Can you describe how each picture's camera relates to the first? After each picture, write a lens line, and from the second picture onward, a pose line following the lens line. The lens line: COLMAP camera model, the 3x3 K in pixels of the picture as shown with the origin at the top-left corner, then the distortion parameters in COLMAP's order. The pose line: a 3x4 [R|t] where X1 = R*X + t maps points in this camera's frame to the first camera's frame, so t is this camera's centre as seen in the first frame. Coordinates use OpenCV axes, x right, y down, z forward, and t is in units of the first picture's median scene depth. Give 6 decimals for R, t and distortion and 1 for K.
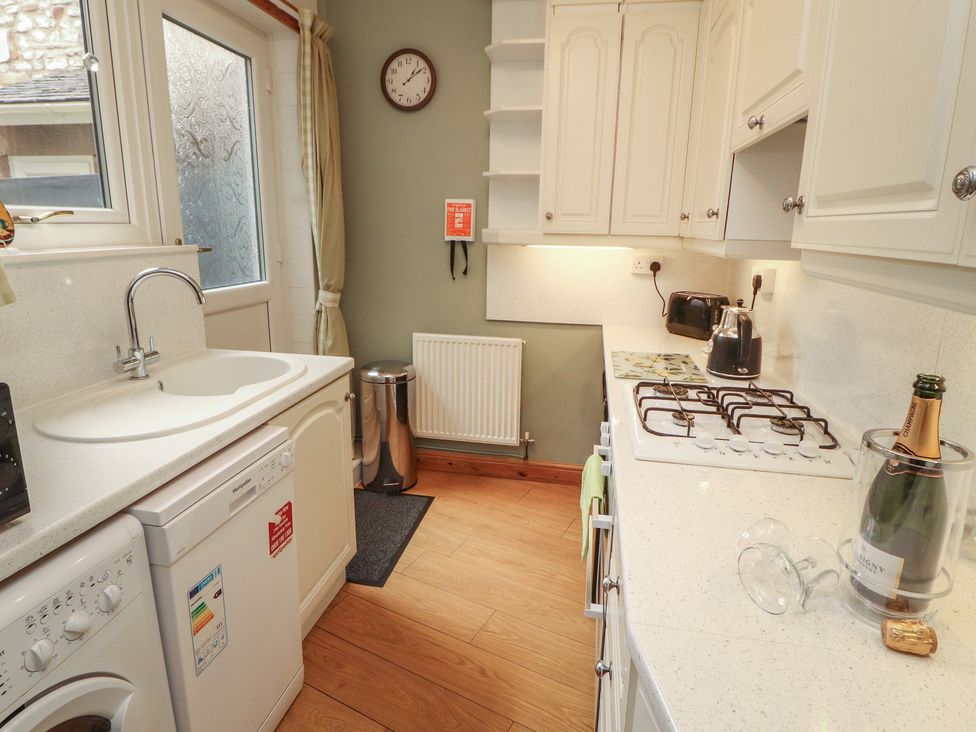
lens RADIAL K [[572.4, 0, 492.3], [0, 572.4, 365.9], [0, 0, 1]] dist [0.000288, -0.014039]
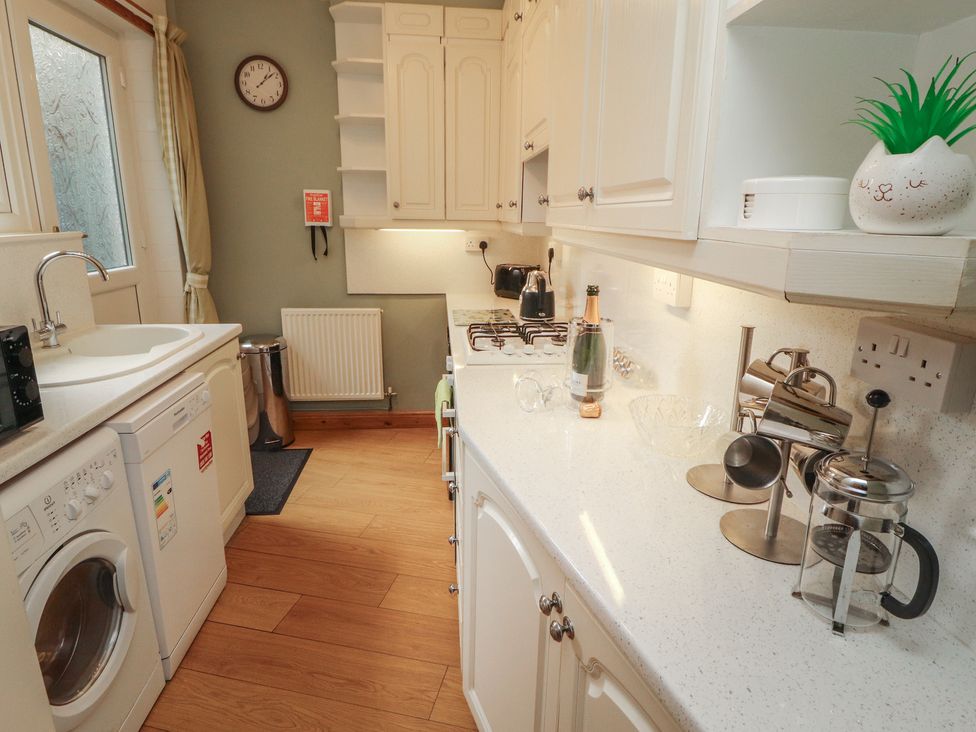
lens RADIAL K [[572.4, 0, 494.2], [0, 572.4, 365.2], [0, 0, 1]] dist [0.000288, -0.014039]
pose [[0.964611, -0.070665, 0.254033, -0.037471], [0.065281, 0.997429, 0.029571, 0.064447], [-0.255469, -0.011941, 0.966743, -0.268128]]
